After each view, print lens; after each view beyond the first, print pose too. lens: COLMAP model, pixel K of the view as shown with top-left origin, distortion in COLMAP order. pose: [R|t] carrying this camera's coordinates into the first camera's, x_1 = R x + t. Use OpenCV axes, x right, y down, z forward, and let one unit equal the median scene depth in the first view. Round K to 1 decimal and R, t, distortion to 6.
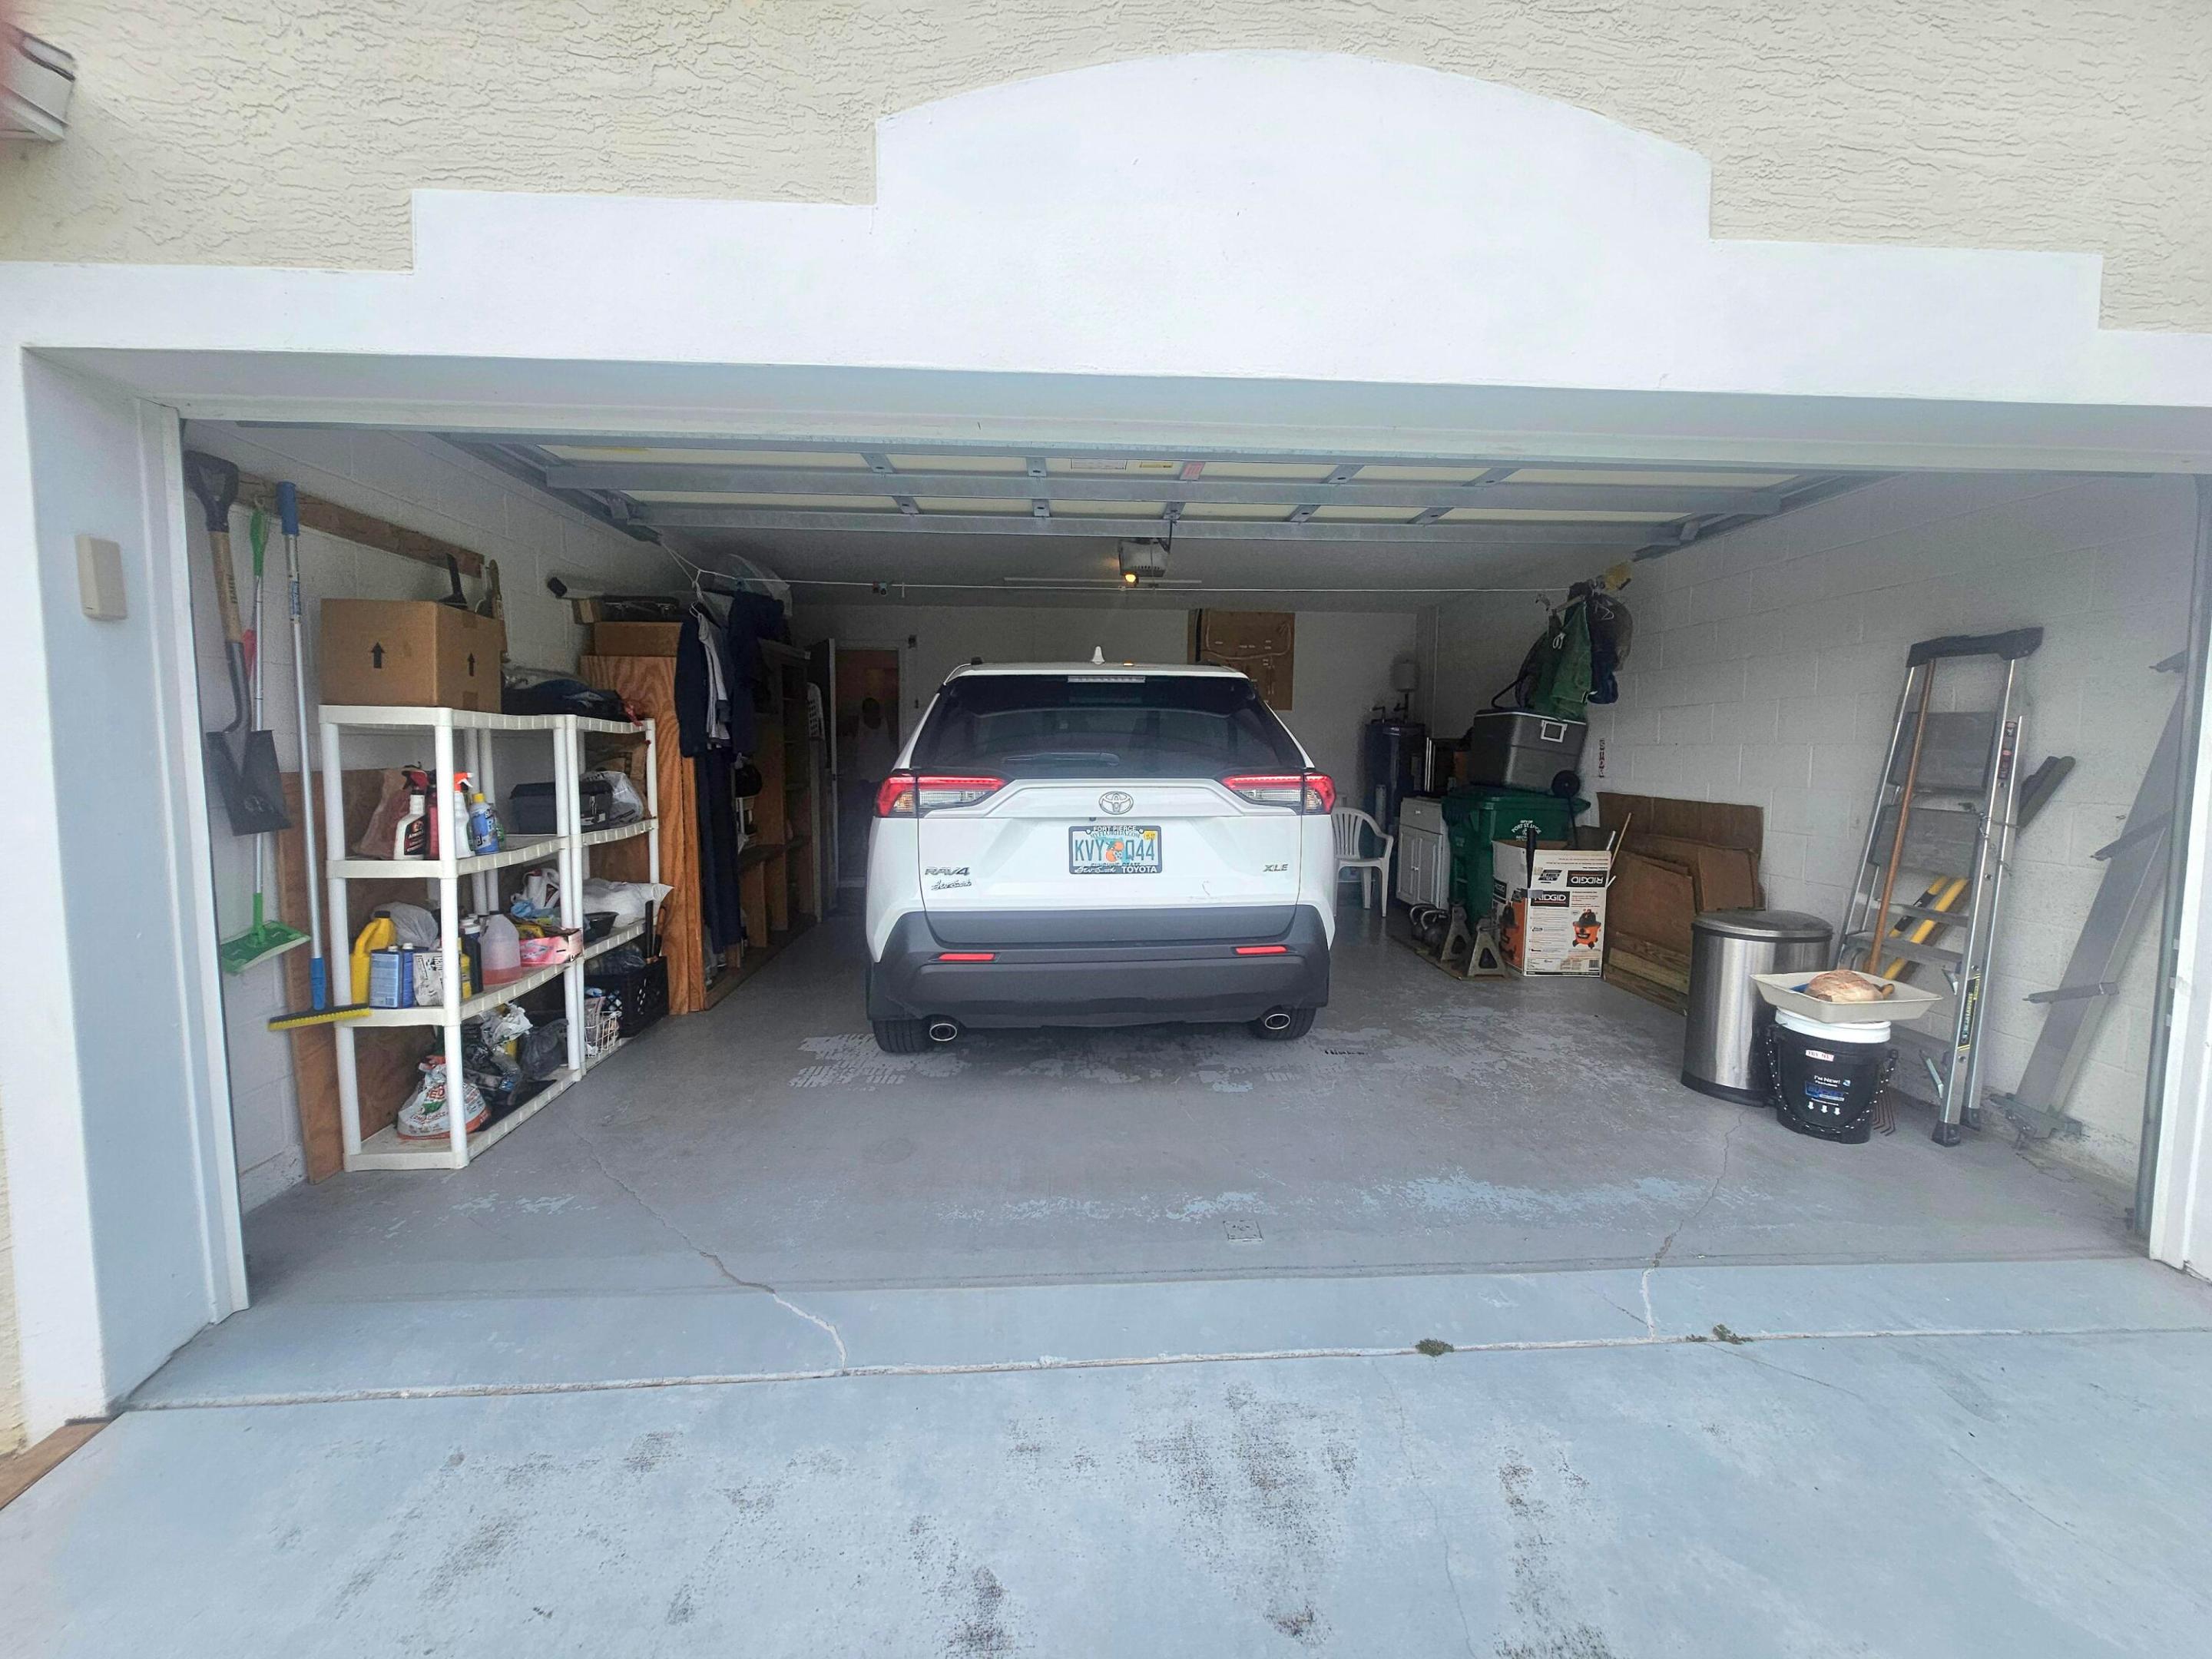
lens RADIAL K [[904.8, 0, 1101.6], [0, 904.8, 825.1], [0, 0, 1]] dist [-0.001138, 0.000608]
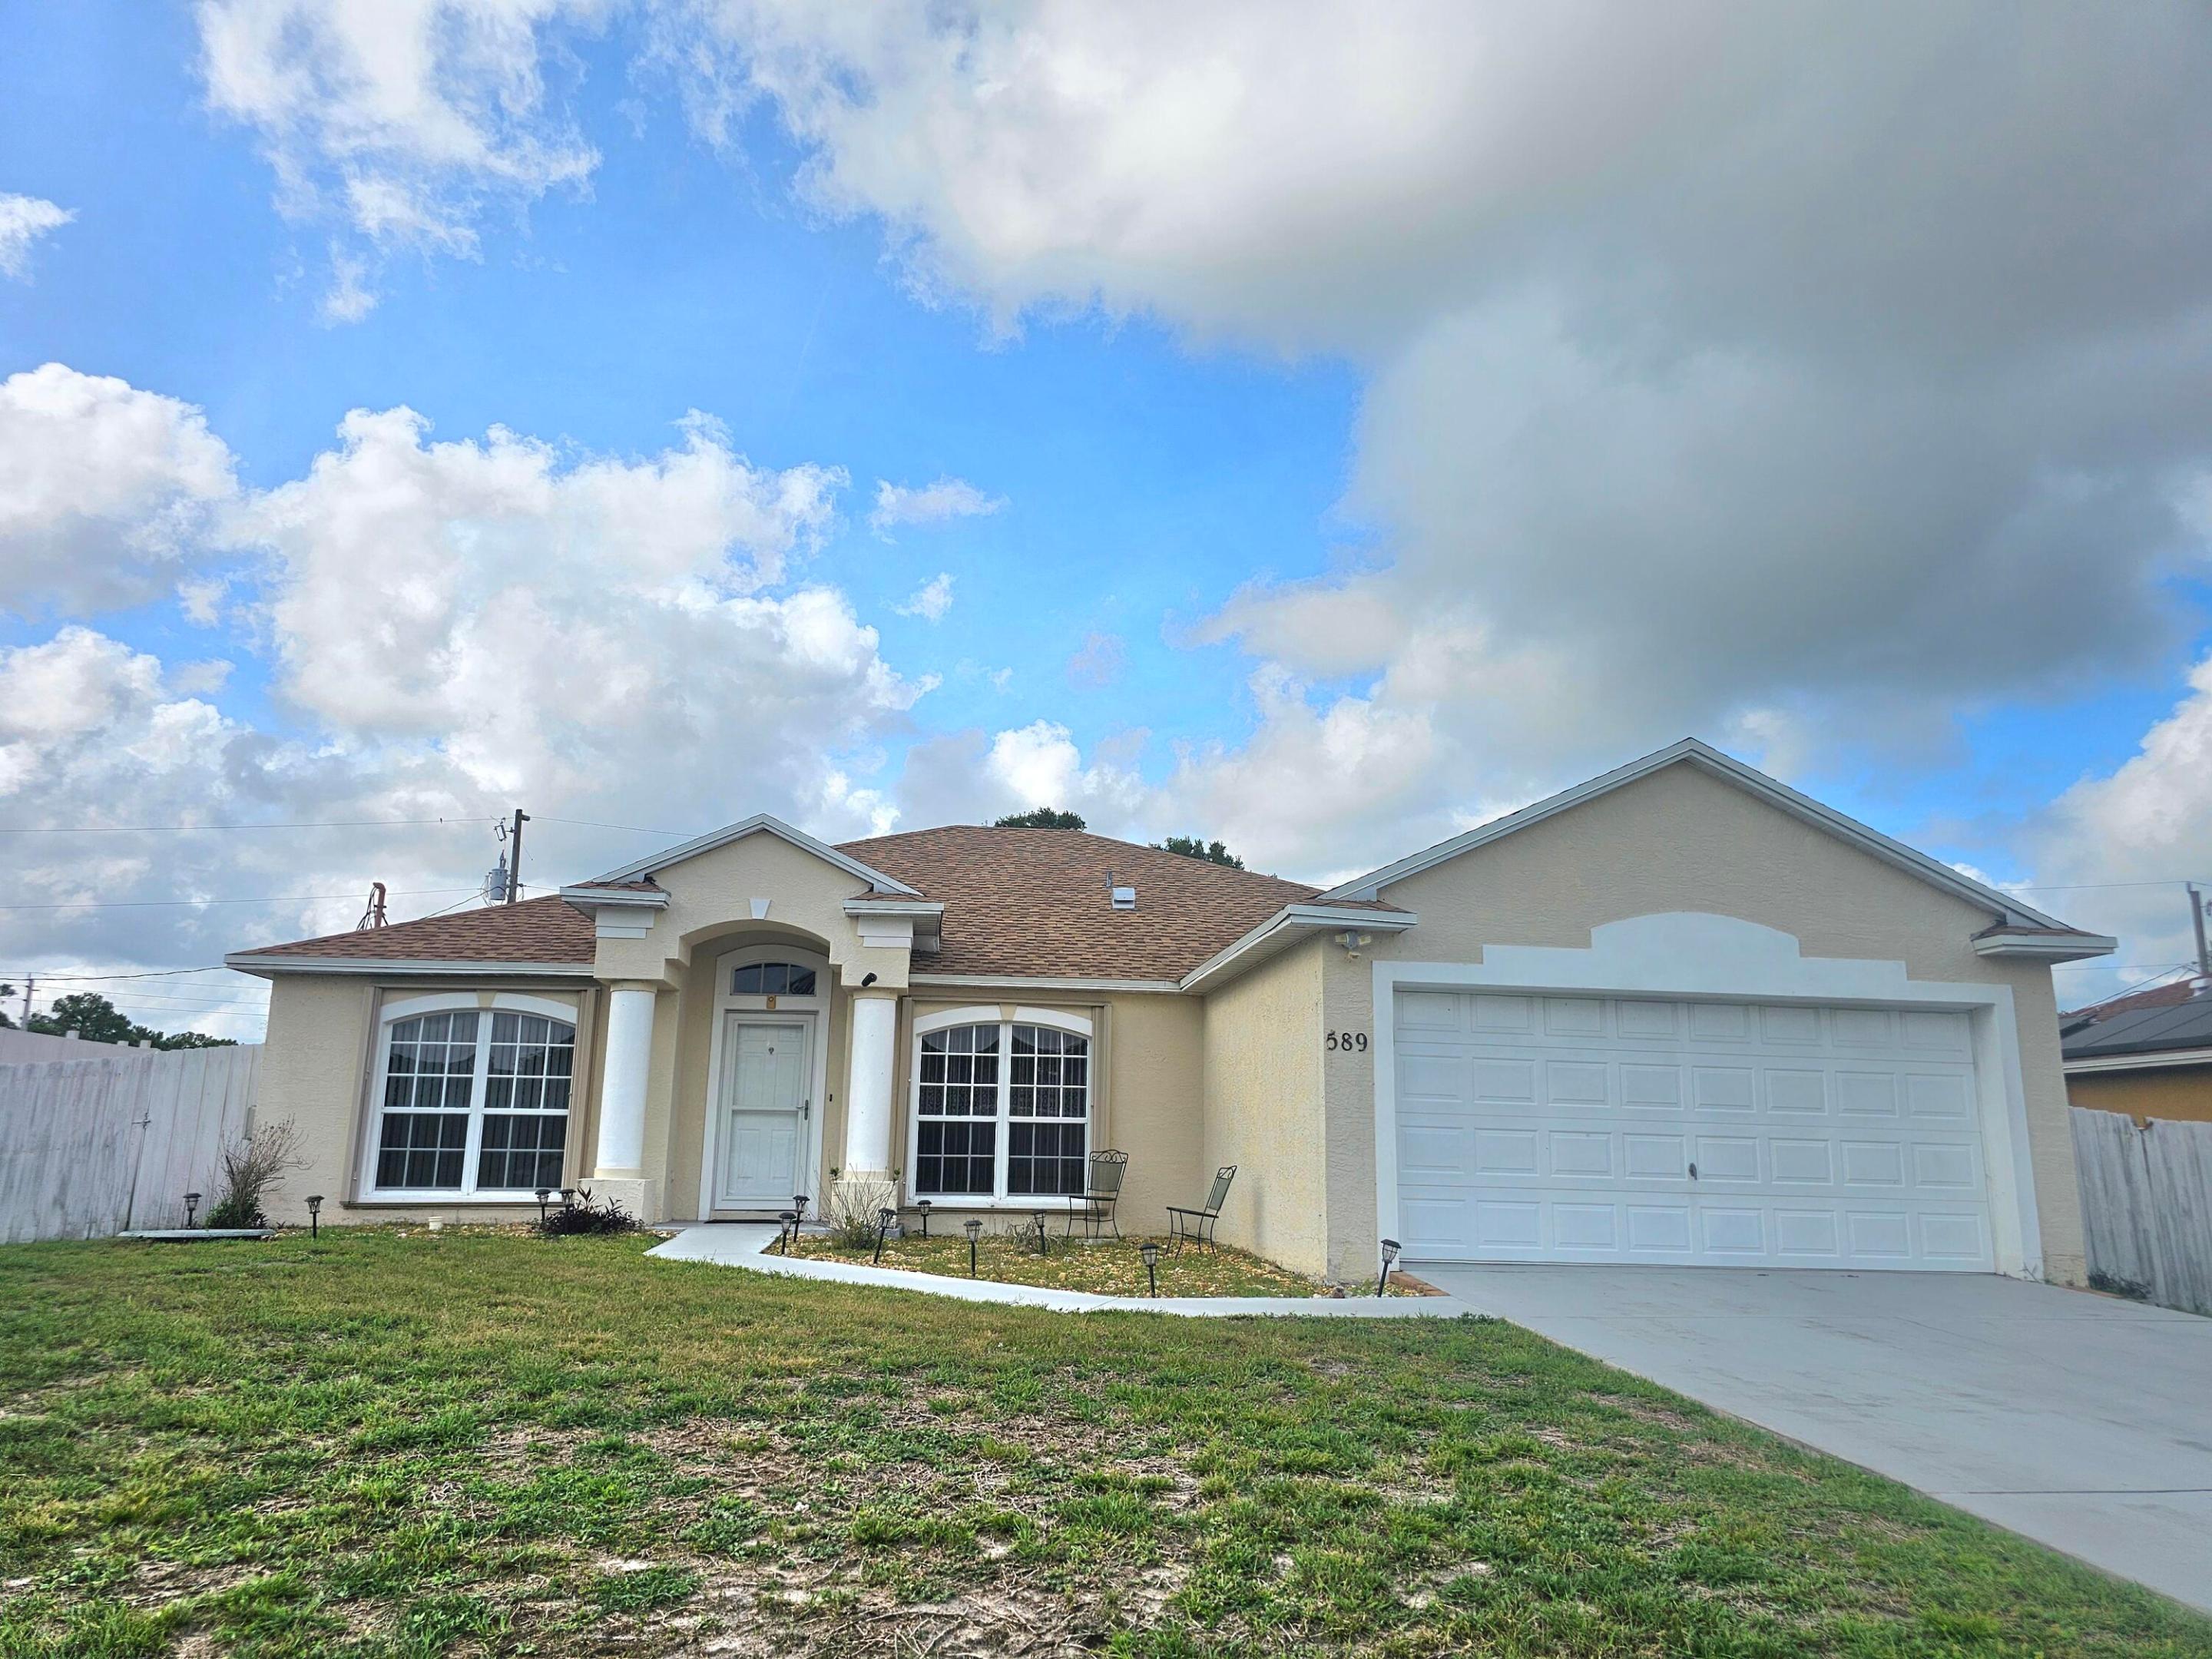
lens RADIAL K [[1486.3, 0, 1098.5], [0, 1486.3, 843.6], [0, 0, 1]] dist [0.053776, -0.058750]
pose [[0.998760, 0.024351, 0.043428, -2.632259], [-0.010878, 0.957889, -0.286932, 0.760454], [-0.048587, 0.286103, 0.956966, -5.159191]]
